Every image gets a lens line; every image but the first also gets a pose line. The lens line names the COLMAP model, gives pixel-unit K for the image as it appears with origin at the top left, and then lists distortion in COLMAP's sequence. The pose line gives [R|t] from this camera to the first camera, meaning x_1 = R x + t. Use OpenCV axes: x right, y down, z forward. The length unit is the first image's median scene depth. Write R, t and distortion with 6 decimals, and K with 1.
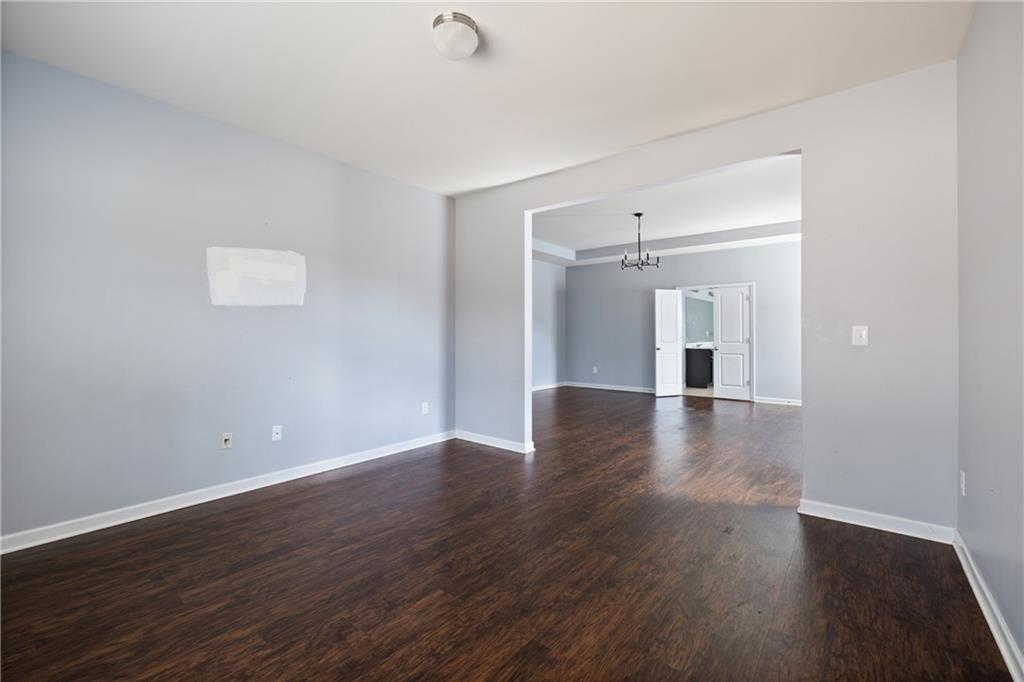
lens RADIAL K [[440.4, 0, 505.8], [0, 440.4, 329.9], [0, 0, 1]] dist [-0.001134, -0.000269]
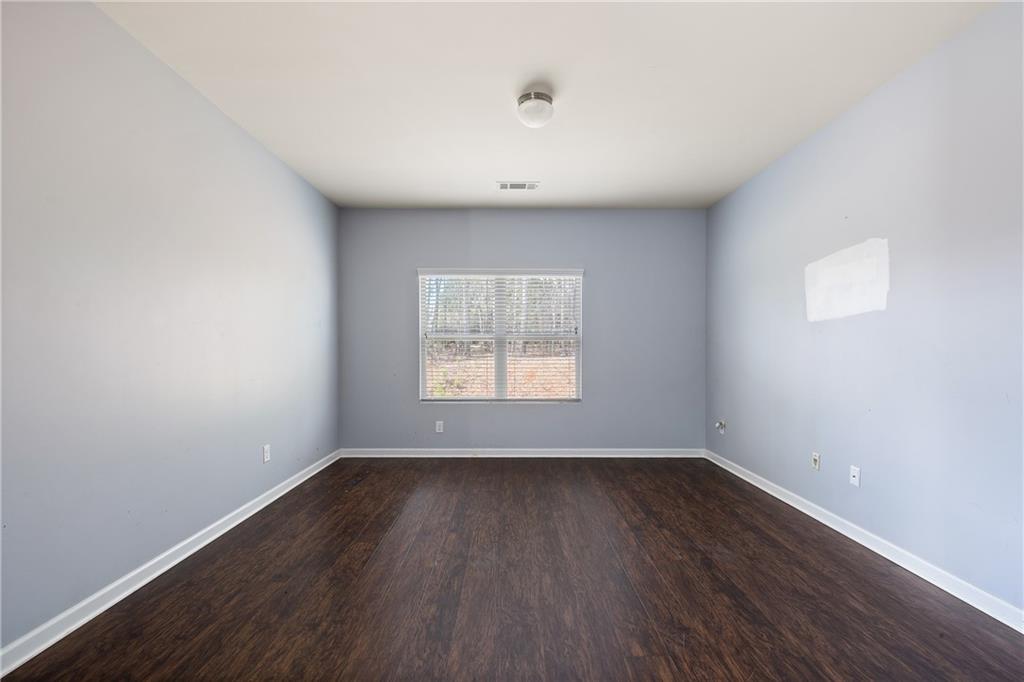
lens RADIAL K [[440.4, 0, 505.8], [0, 440.4, 329.9], [0, 0, 1]] dist [-0.001134, -0.000269]
pose [[-0.778024, -0.027016, -0.627654, 0.472212], [0.002747, 0.998919, -0.046401, 0.007296], [0.628229, -0.037826, -0.777109, 1.232726]]
